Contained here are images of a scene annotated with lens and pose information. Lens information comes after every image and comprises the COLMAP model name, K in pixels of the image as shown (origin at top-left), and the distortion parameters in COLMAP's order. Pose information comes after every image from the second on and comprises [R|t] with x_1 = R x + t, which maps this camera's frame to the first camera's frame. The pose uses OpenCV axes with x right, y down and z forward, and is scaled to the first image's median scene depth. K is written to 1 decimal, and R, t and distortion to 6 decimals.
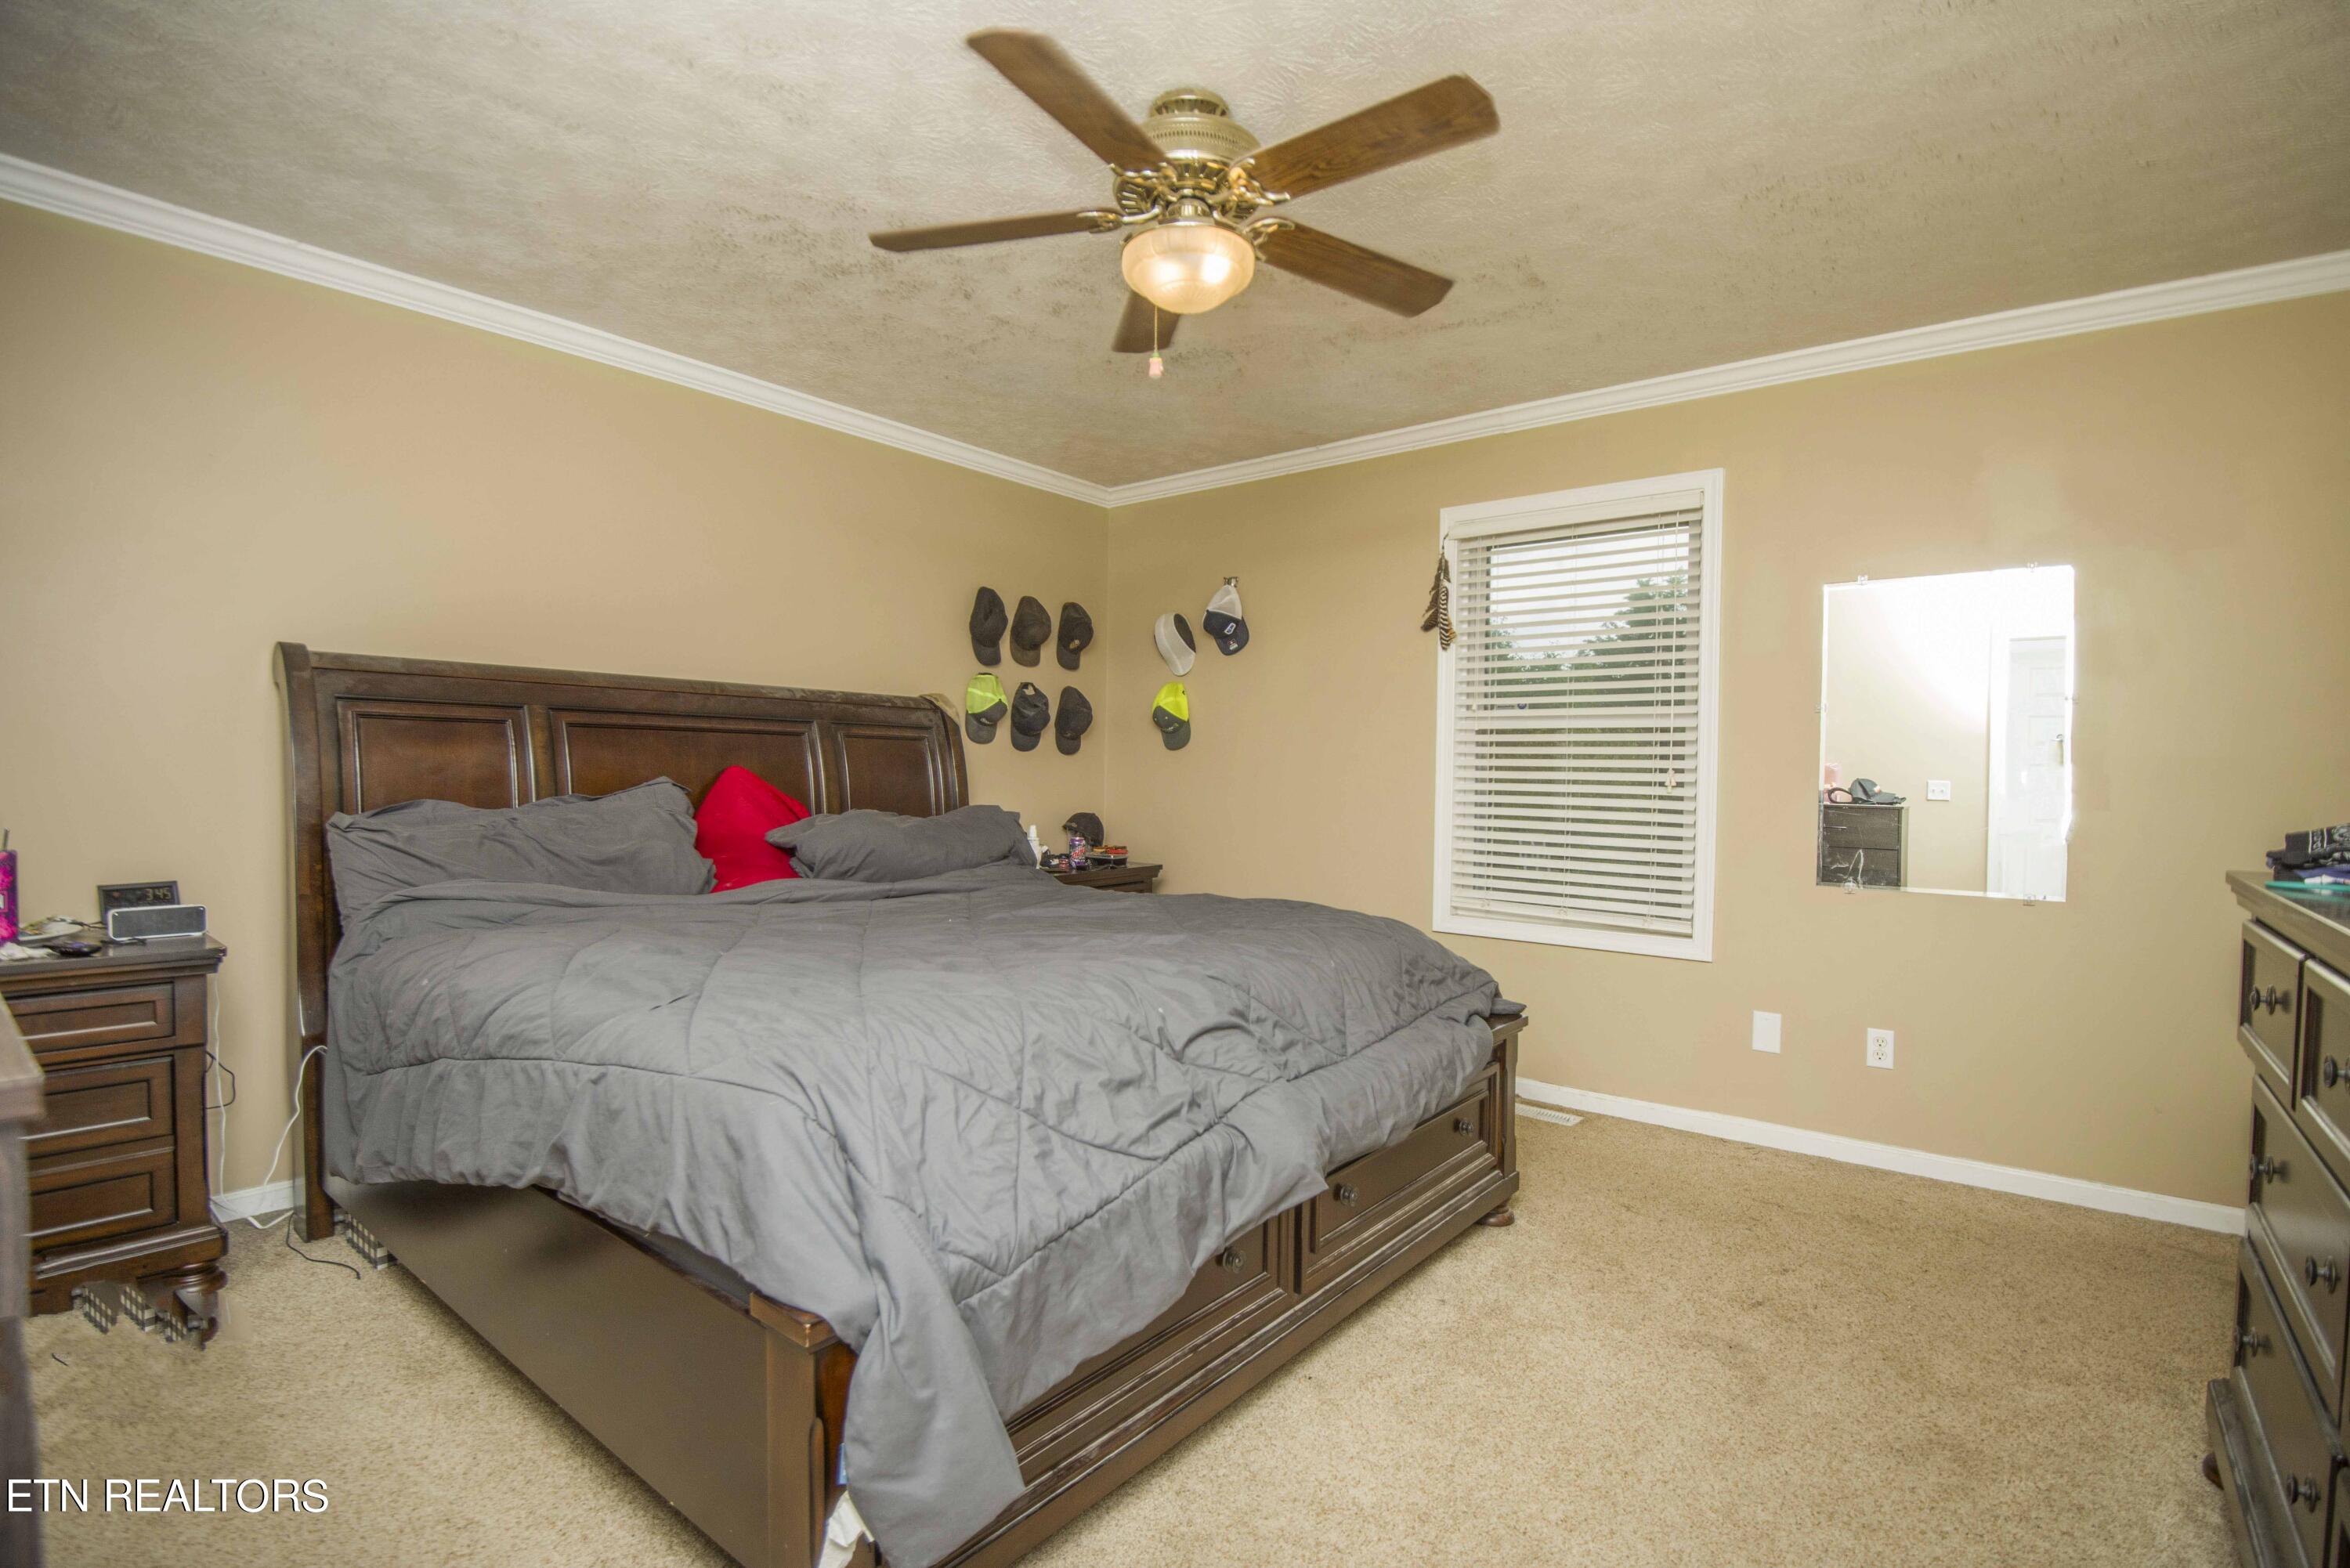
lens RADIAL K [[1092.9, 0, 1181.9], [0, 1092.9, 796.6], [0, 0, 1]] dist [0.002292, -0.027135]
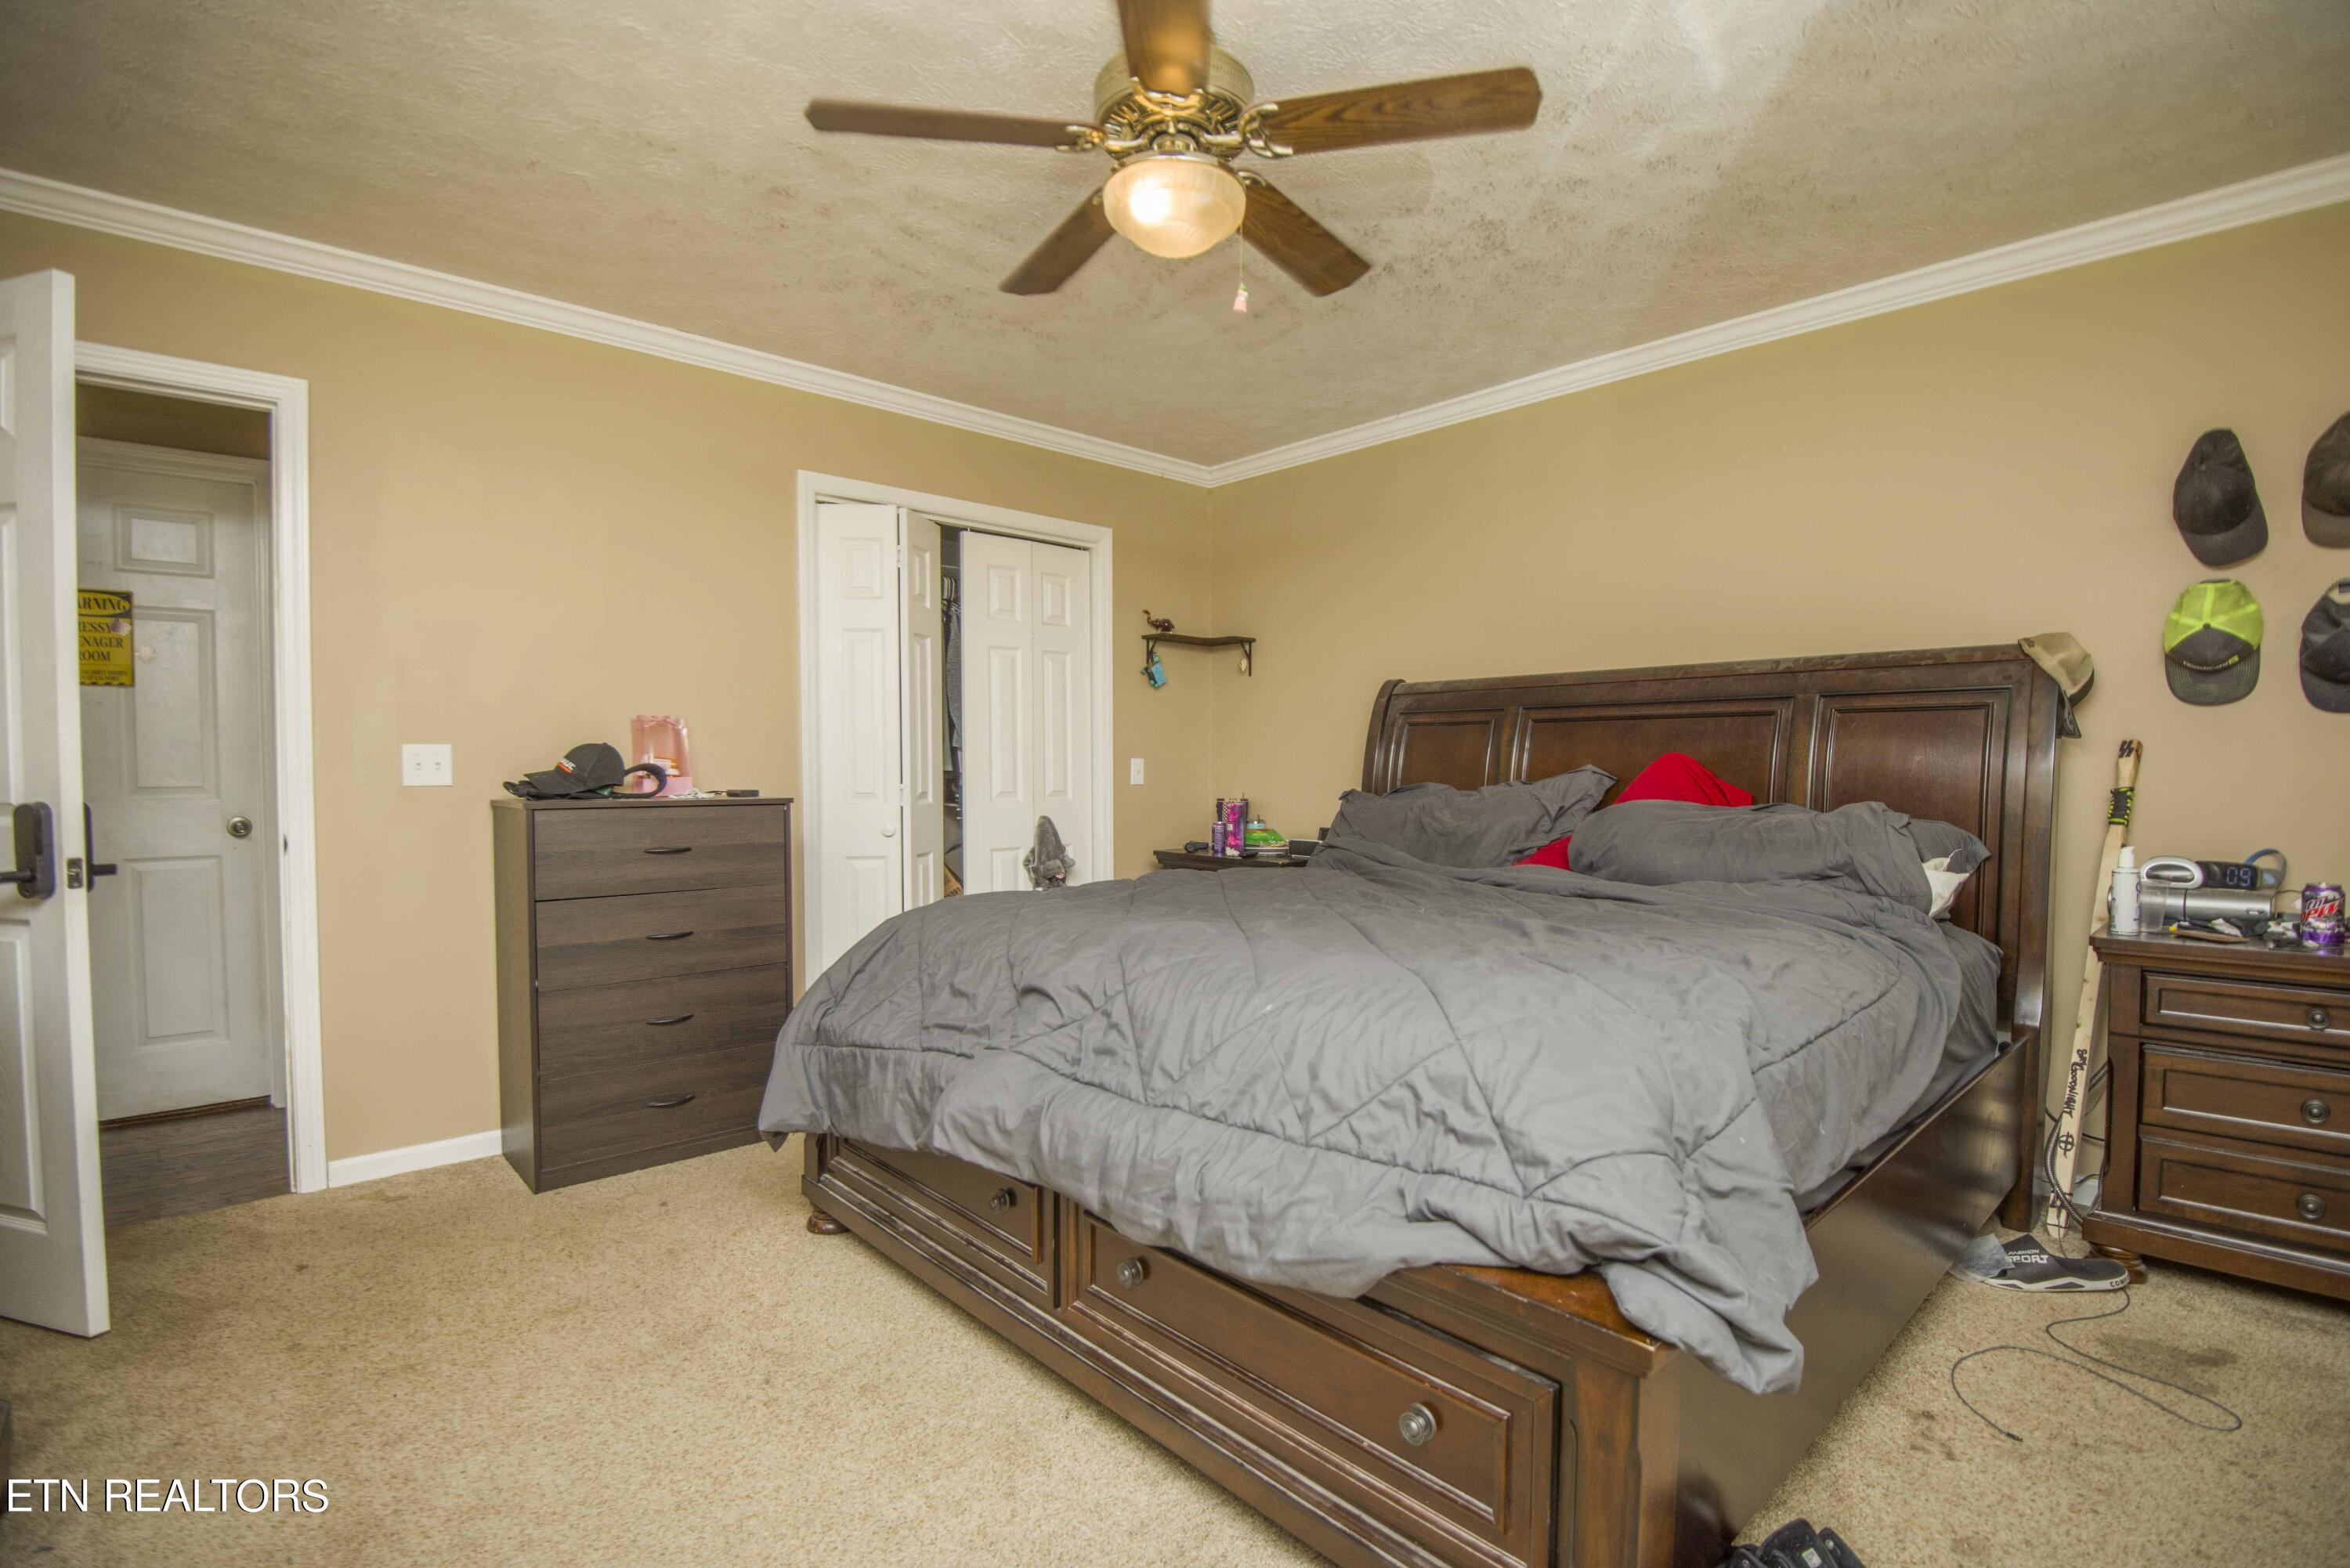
lens RADIAL K [[1085.4, 0, 1178.8], [0, 1085.4, 801.2], [0, 0, 1]] dist [-0.007480, -0.021615]
pose [[-0.151143, 0.025672, -0.988178, 0.689220], [-0.015606, 0.999476, 0.028352, -0.007541], [0.988389, 0.019707, -0.150664, 0.849184]]
